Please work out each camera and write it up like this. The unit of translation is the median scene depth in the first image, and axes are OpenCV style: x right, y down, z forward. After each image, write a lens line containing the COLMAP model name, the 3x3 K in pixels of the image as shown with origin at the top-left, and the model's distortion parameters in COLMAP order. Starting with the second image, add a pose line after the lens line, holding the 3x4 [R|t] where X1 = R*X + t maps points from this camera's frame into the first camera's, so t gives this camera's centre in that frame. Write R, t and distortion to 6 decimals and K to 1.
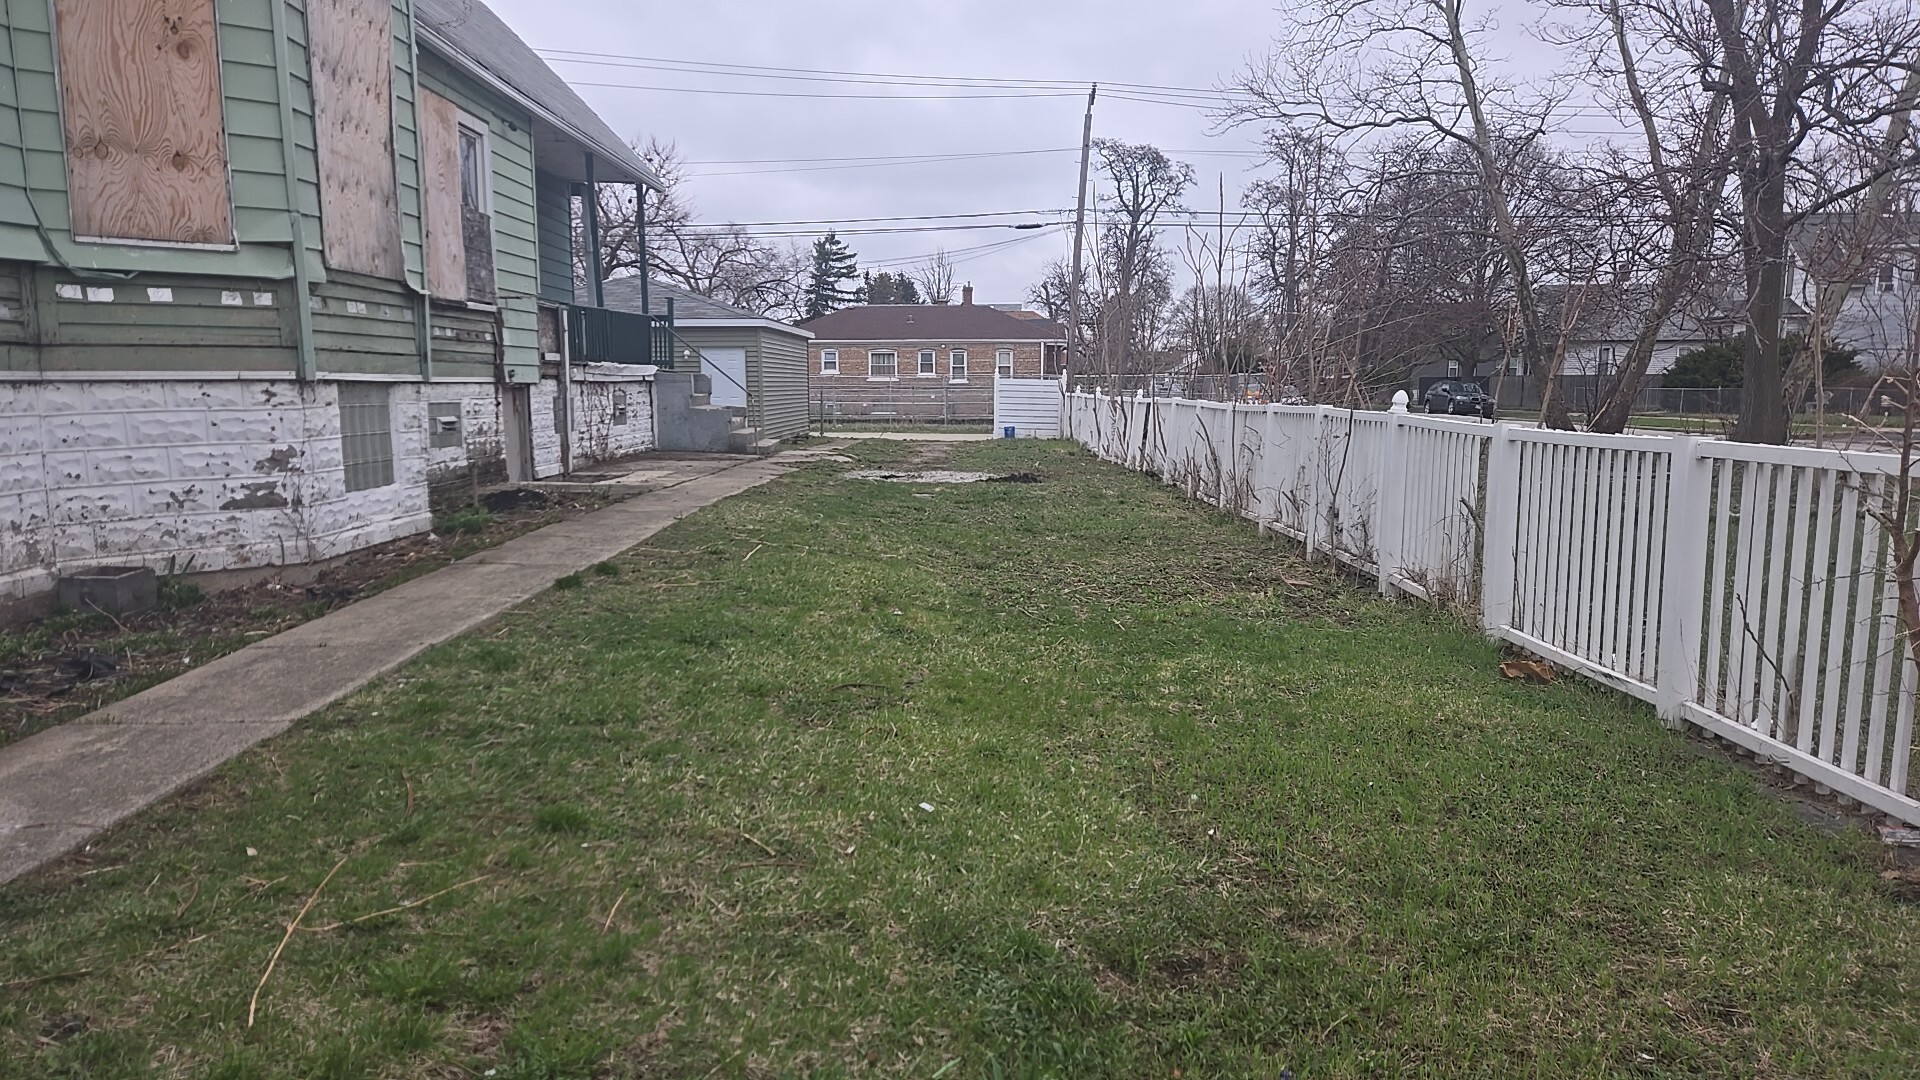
lens RADIAL K [[1280.4, 0, 960.0], [0, 1280.4, 540.0], [0, 0, 1]] dist [0.106152, -0.118180]
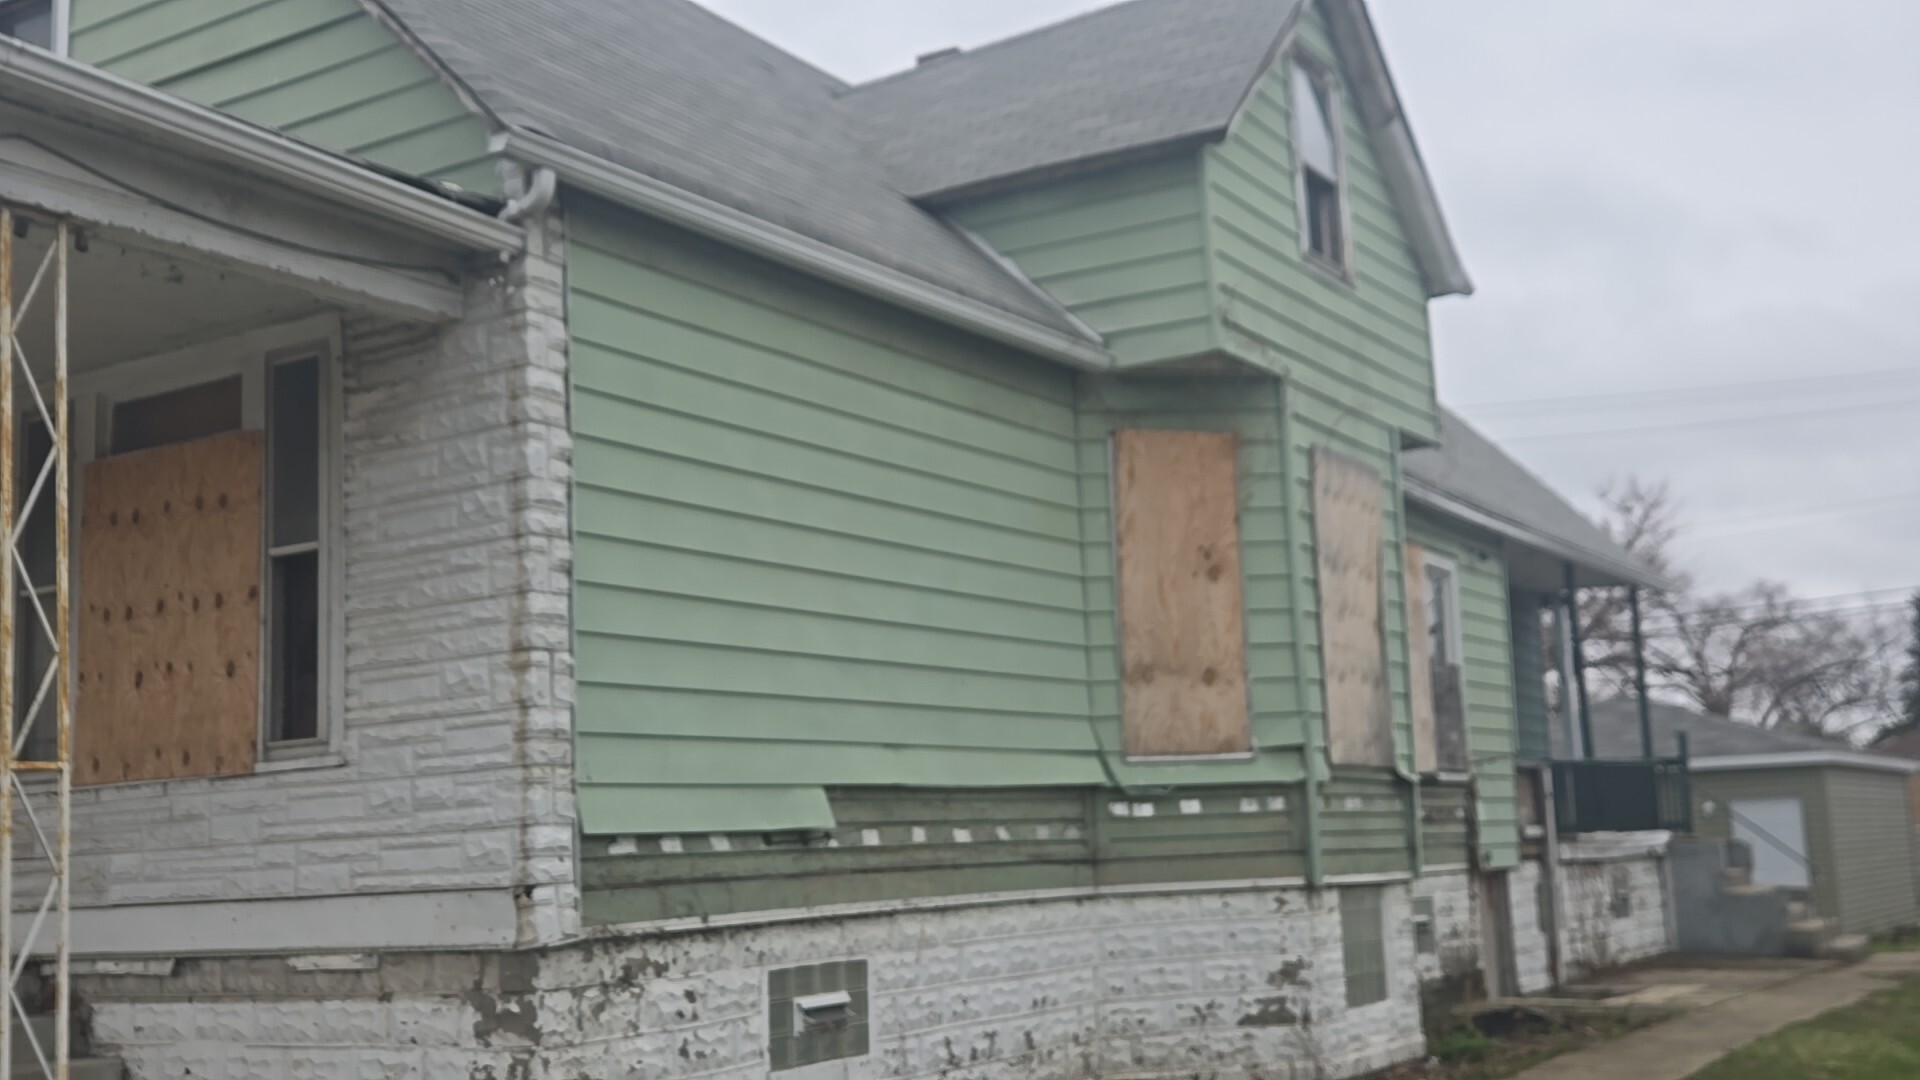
lens RADIAL K [[2033.3, 0, 960.0], [0, 2033.3, 540.0], [0, 0, 1]] dist [0.040335, 0.024721]
pose [[0.851937, -0.107582, -0.512474, 0.062335], [-0.031163, 0.966517, -0.254702, 0.018764], [0.522717, 0.232960, 0.820059, -0.389339]]
